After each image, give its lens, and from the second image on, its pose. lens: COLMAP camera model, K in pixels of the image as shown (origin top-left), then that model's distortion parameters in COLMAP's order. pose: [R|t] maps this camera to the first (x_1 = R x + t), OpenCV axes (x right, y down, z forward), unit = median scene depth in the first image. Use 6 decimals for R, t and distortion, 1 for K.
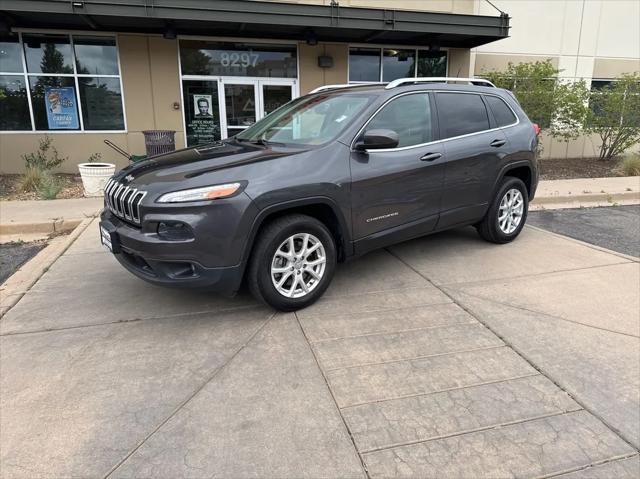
lens RADIAL K [[446.6, 0, 320.6], [0, 446.6, 234.1], [0, 0, 1]] dist [0.065149, -0.092884]
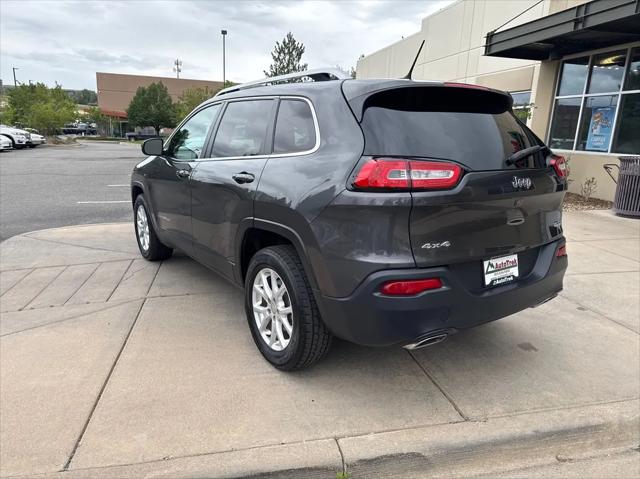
lens RADIAL K [[452.3, 0, 327.5], [0, 452.3, 240.7], [0, 0, 1]] dist [0.039875, -0.052558]
pose [[-0.037015, 0.236895, -0.970830, 1.192483], [-0.274387, 0.931748, 0.237820, -0.352747], [0.960907, 0.275186, 0.030512, 1.318352]]
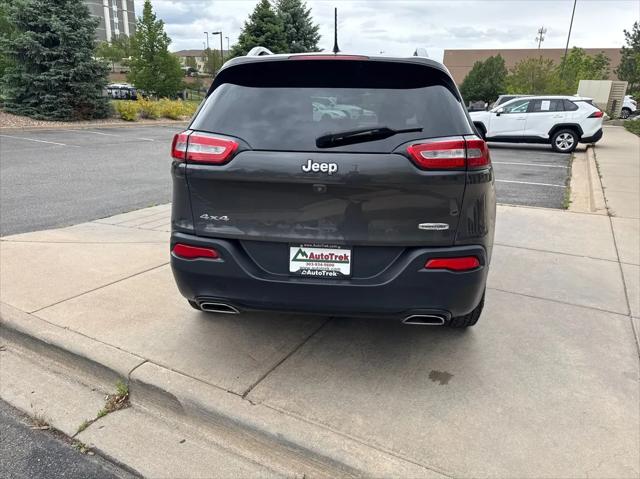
lens RADIAL K [[453.3, 0, 321.0], [0, 453.3, 235.9], [0, 0, 1]] dist [0.044693, -0.047525]
pose [[-0.690022, 0.204574, -0.694276, 0.969651], [-0.190017, 0.874378, 0.446494, -0.515829], [0.698401, 0.440015, -0.564467, 1.892083]]
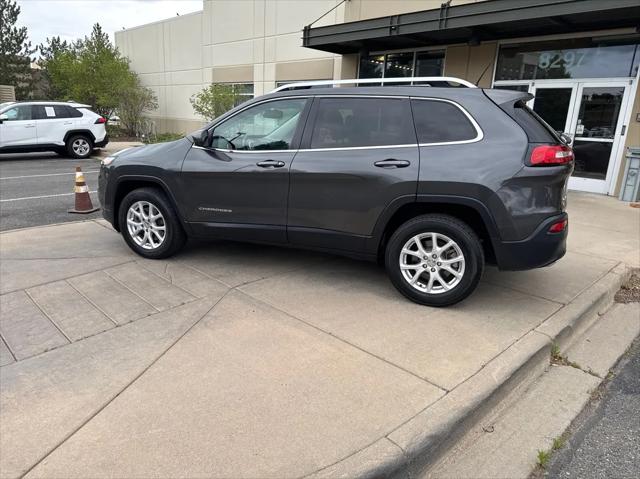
lens RADIAL K [[448.6, 0, 323.8], [0, 448.6, 241.2], [0, 0, 1]] dist [0.041308, -0.047939]
pose [[0.496876, 0.248580, -0.831458, 1.179162], [-0.250021, 0.958479, 0.137144, -0.177306], [0.831026, 0.139738, 0.538395, 0.609318]]
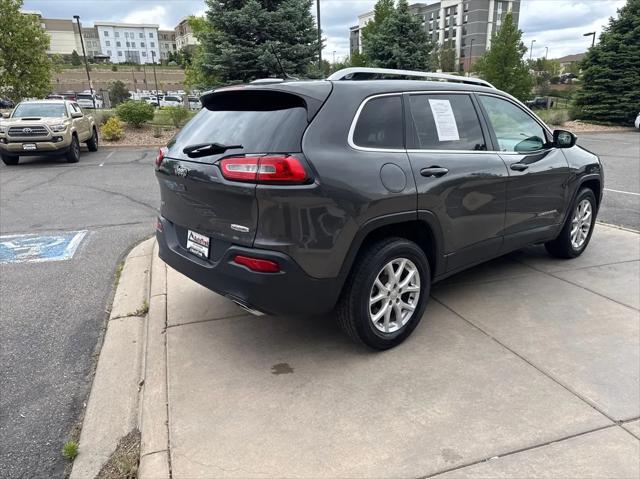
lens RADIAL K [[447.5, 0, 305.6], [0, 447.5, 241.9], [0, 0, 1]] dist [0.002839, -0.006145]
pose [[-0.998885, 0.039435, -0.025949, 0.417473], [0.020735, 0.860348, 0.509286, -0.612908], [0.042409, 0.508180, -0.860206, 2.235172]]
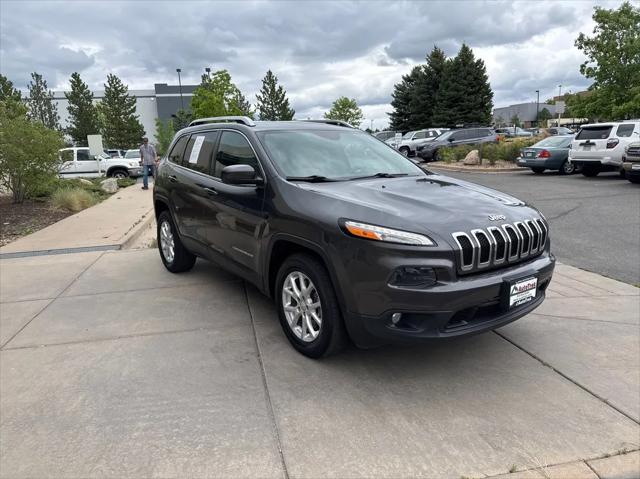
lens RADIAL K [[452.3, 0, 327.5], [0, 452.3, 240.7], [0, 0, 1]] dist [0.039875, -0.052558]
pose [[0.011246, -0.188579, 0.981994, -1.104201], [0.268633, 0.946523, 0.178691, -0.278061], [-0.963177, 0.261787, 0.061303, 1.096177]]
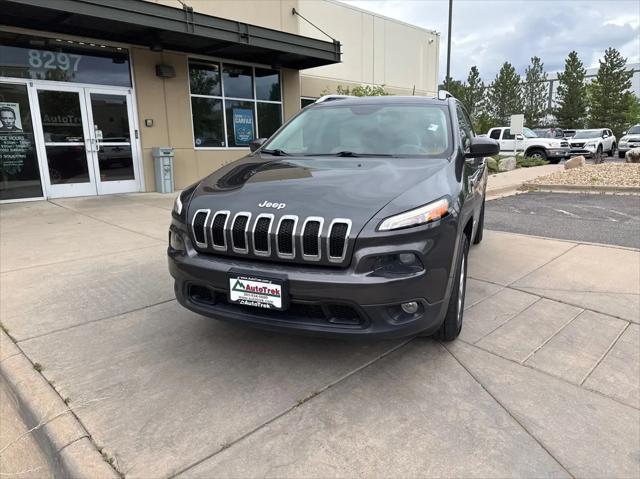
lens RADIAL K [[448.6, 0, 323.8], [0, 448.6, 241.2], [0, 0, 1]] dist [0.041308, -0.047939]
pose [[0.857032, -0.112475, 0.502837, -0.626406], [0.126907, 0.991899, 0.005569, -0.050830], [-0.499390, 0.059040, 0.864363, 0.290401]]
